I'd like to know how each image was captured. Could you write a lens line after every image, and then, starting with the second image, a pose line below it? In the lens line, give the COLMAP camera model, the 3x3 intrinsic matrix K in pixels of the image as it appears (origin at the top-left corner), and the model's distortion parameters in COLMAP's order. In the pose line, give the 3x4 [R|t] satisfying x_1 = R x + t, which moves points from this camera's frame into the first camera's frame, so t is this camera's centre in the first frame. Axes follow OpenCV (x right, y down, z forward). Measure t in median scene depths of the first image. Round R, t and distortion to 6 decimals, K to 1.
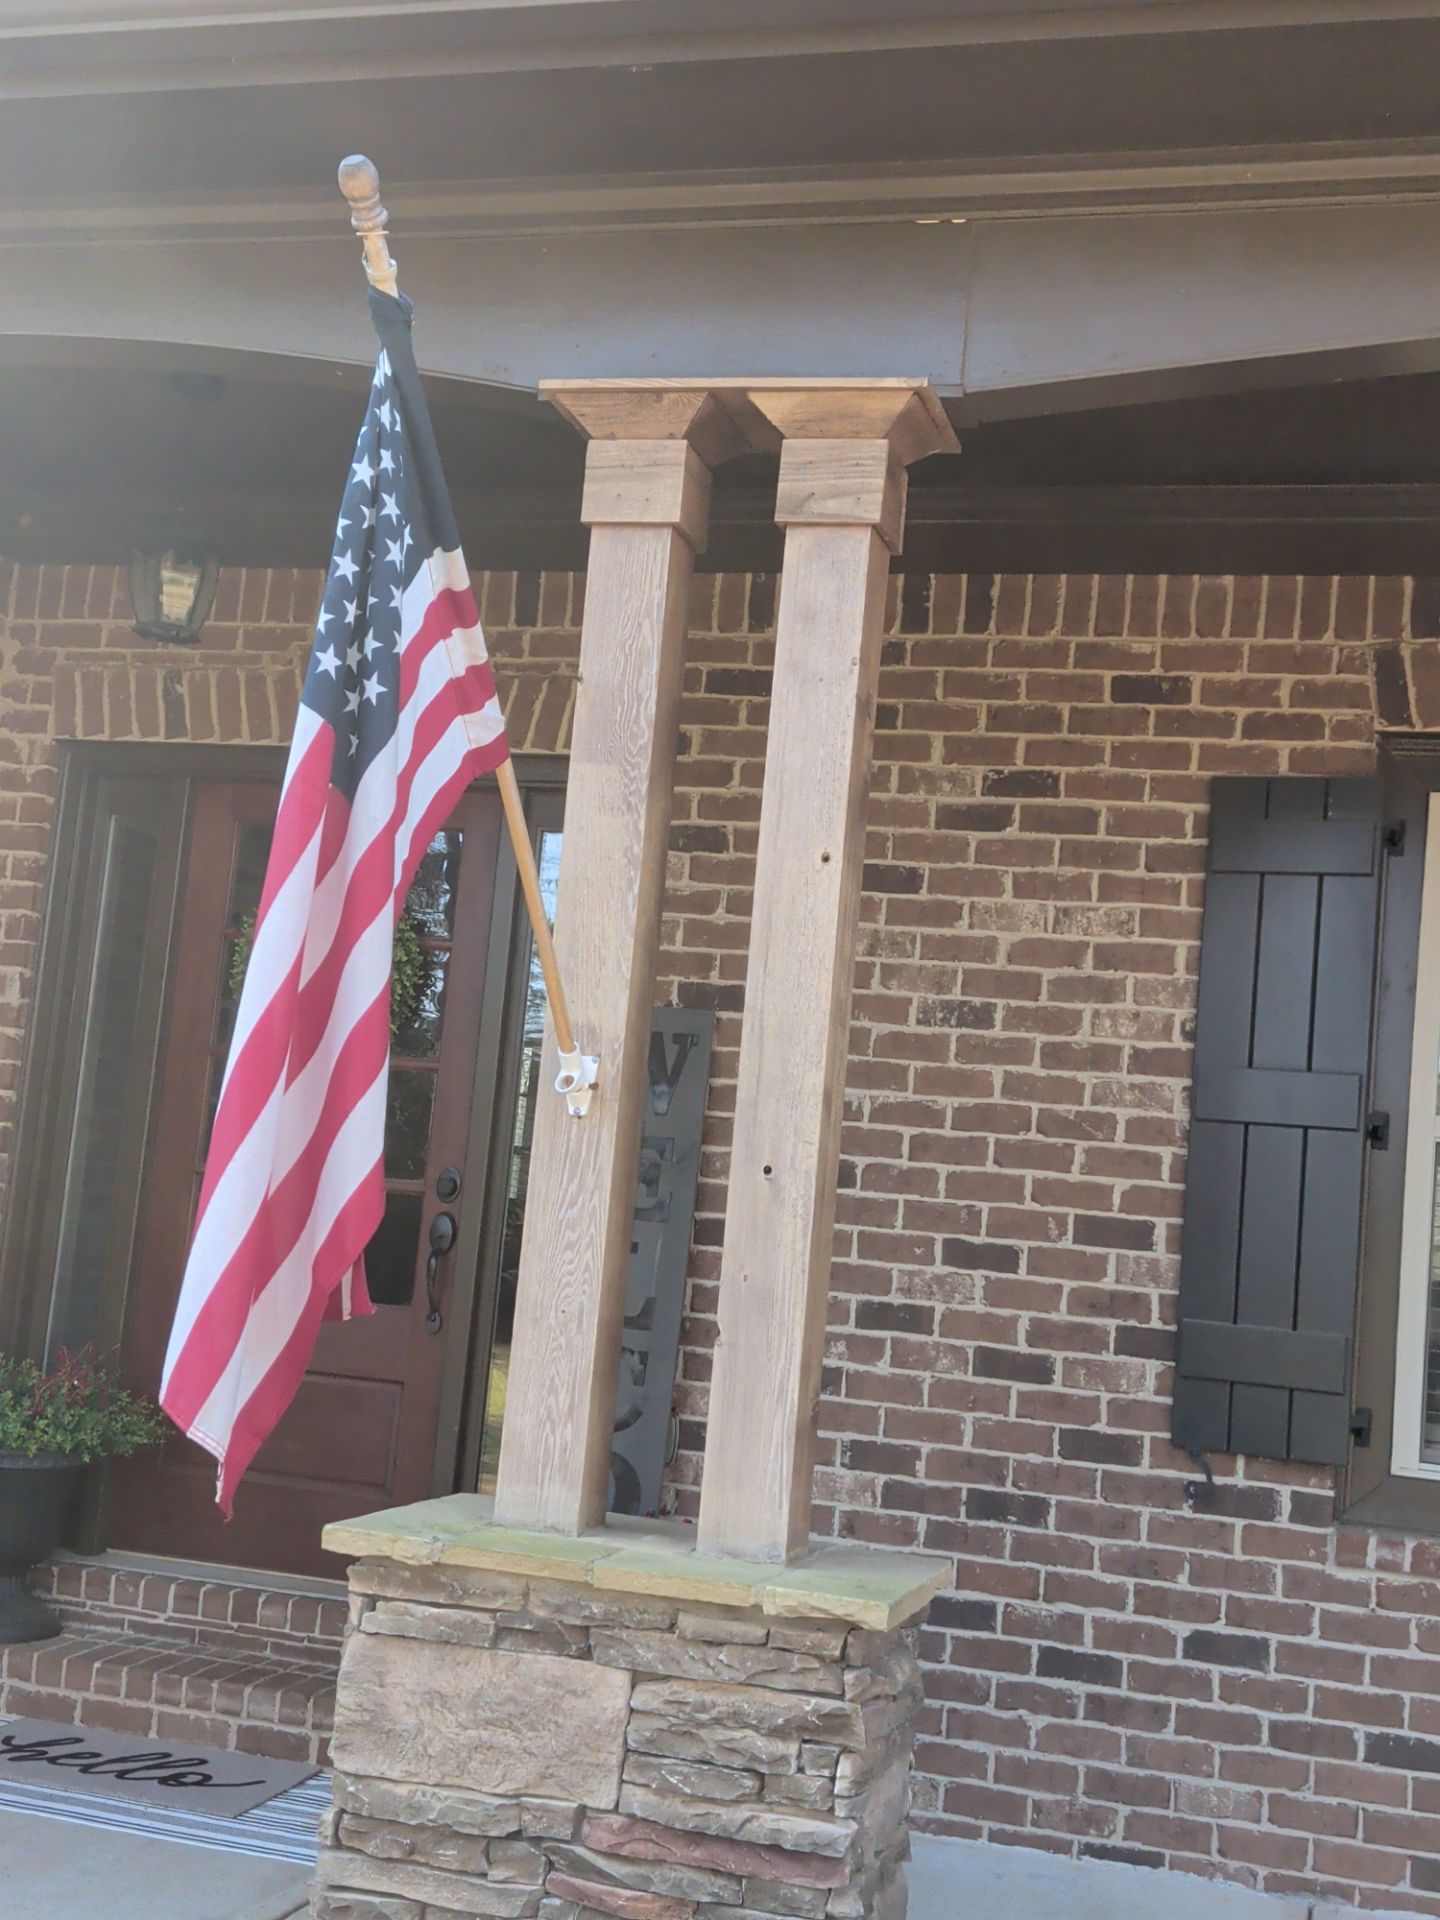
lens RADIAL K [[2349.9, 0, 707.3], [0, 2349.9, 943.2], [0, 0, 1]] dist [0.057270, 0.000000]
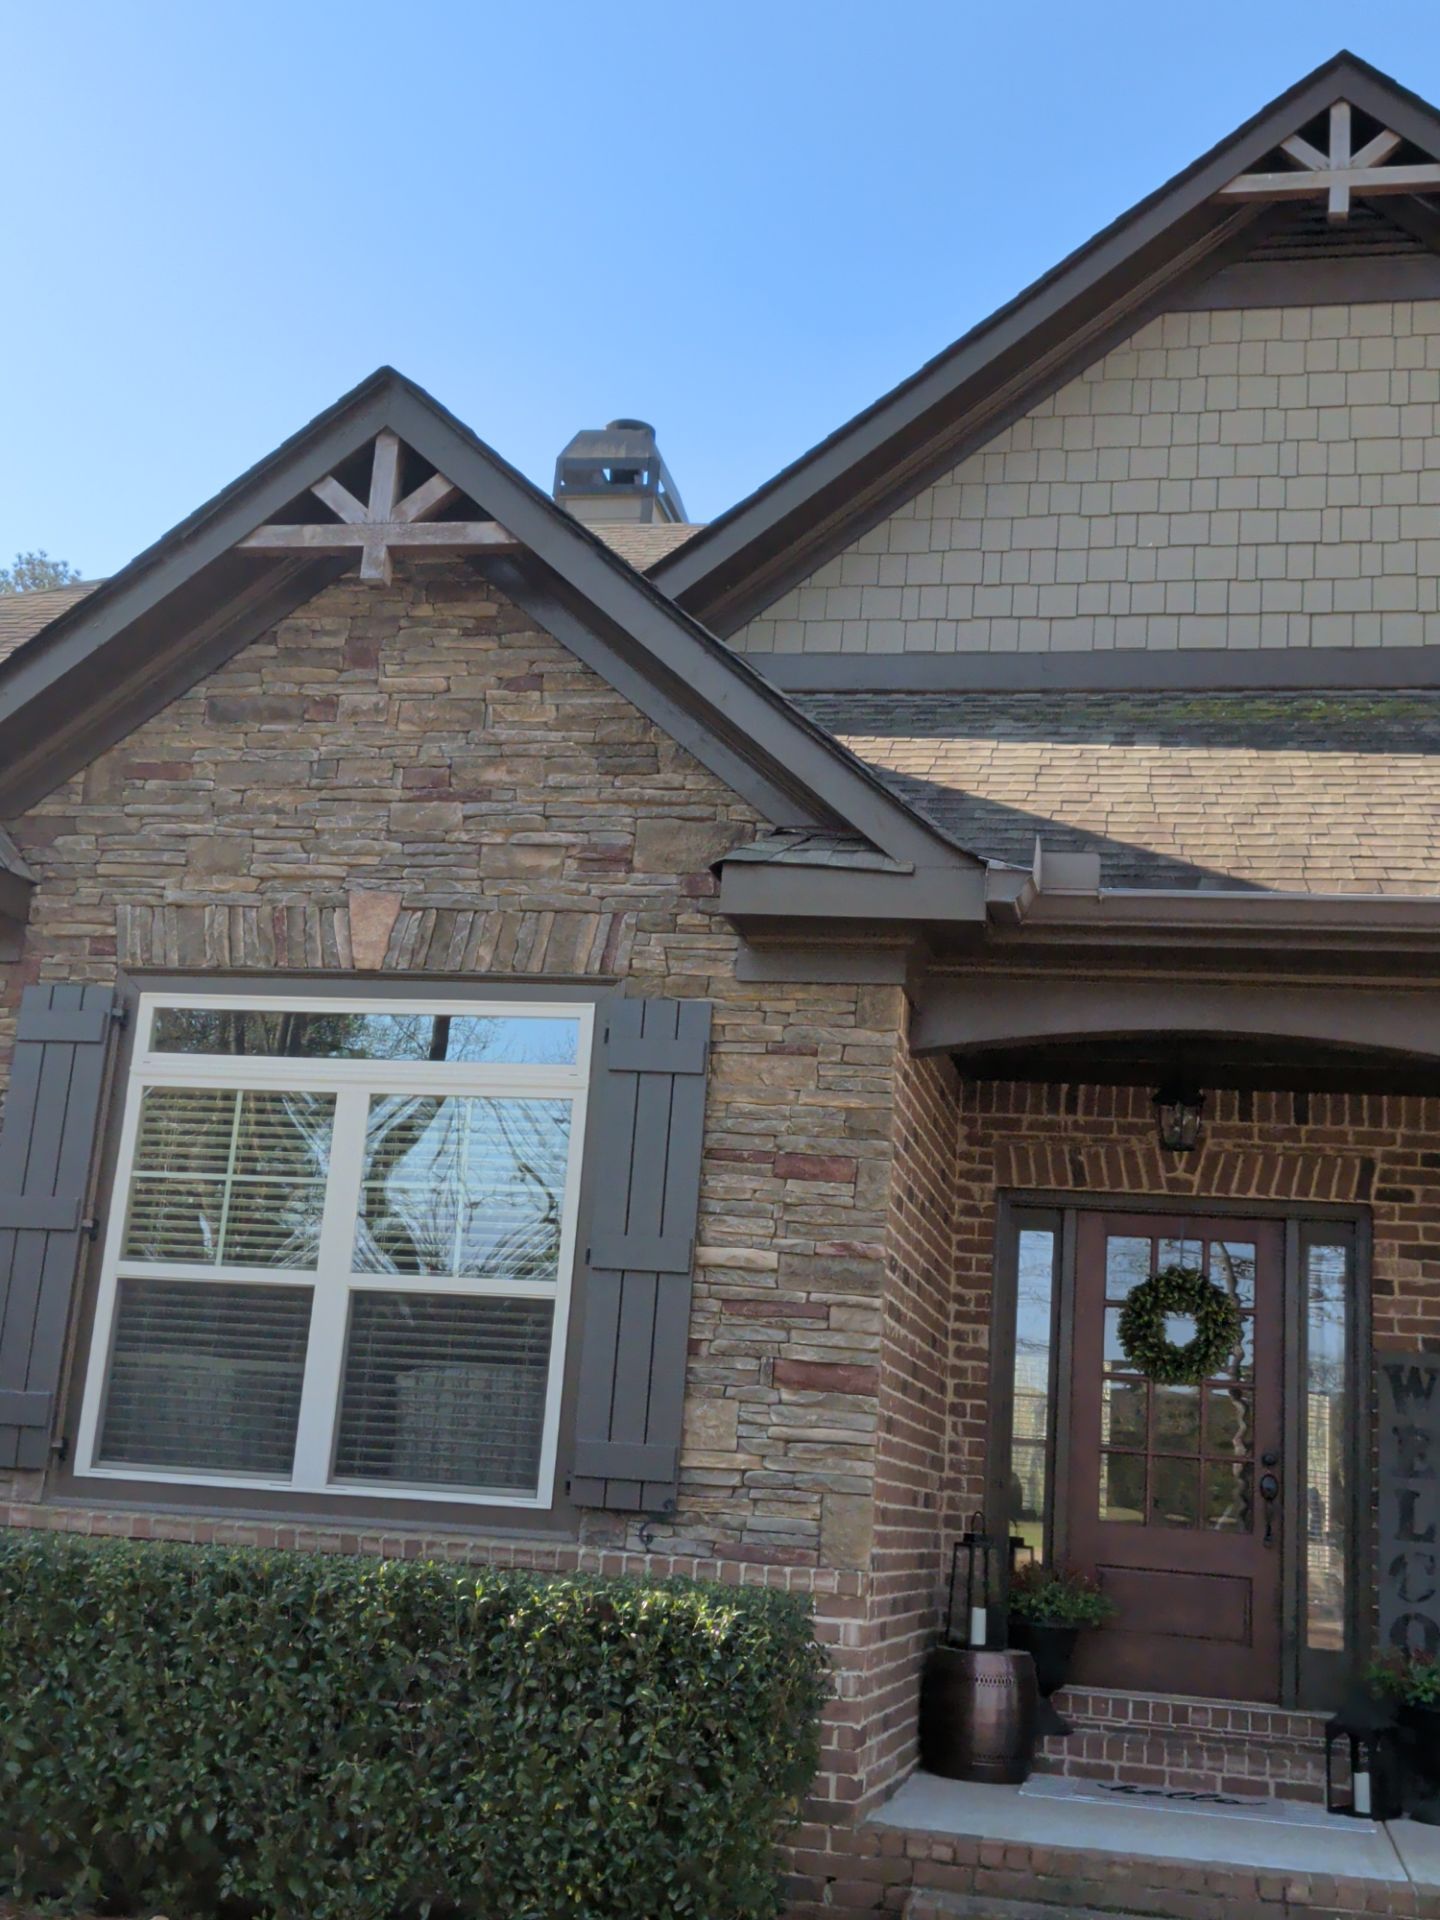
lens RADIAL K [[2347.1, 0, 721.3], [0, 2347.1, 968.6], [0, 0, 1]] dist [0.053481, 0.000000]
pose [[0.996457, 0.004927, 0.083963, -0.716183], [0.003649, 0.994811, -0.101678, -0.084059], [-0.084029, 0.101624, 0.991268, -0.750281]]
